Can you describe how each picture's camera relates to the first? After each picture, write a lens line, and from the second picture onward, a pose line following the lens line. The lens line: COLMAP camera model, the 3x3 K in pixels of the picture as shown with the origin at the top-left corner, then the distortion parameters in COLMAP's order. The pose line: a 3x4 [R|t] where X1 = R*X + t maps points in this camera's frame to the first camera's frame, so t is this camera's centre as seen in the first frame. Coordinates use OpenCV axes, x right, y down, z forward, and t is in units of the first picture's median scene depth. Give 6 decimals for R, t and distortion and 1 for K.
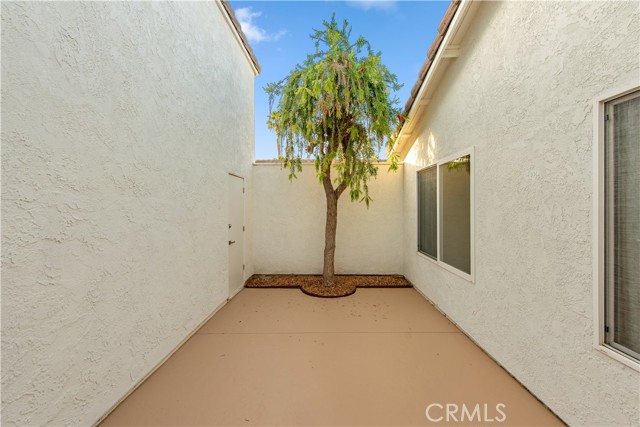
lens RADIAL K [[254.6, 0, 321.1], [0, 254.6, 207.2], [0, 0, 1]] dist [0.009788, -0.002040]
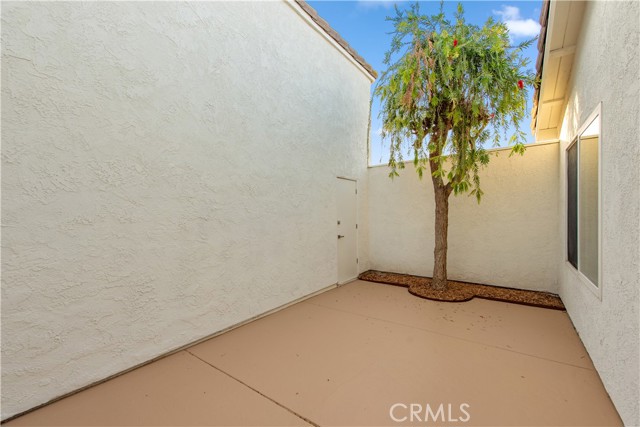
lens RADIAL K [[254.6, 0, 314.7], [0, 254.6, 219.3], [0, 0, 1]] dist [0.009788, -0.002040]
pose [[0.811754, 0.003692, -0.583988, 0.261759], [0.010242, 0.999736, 0.020557, 0.038842], [0.583910, -0.022669, 0.811502, -0.011215]]
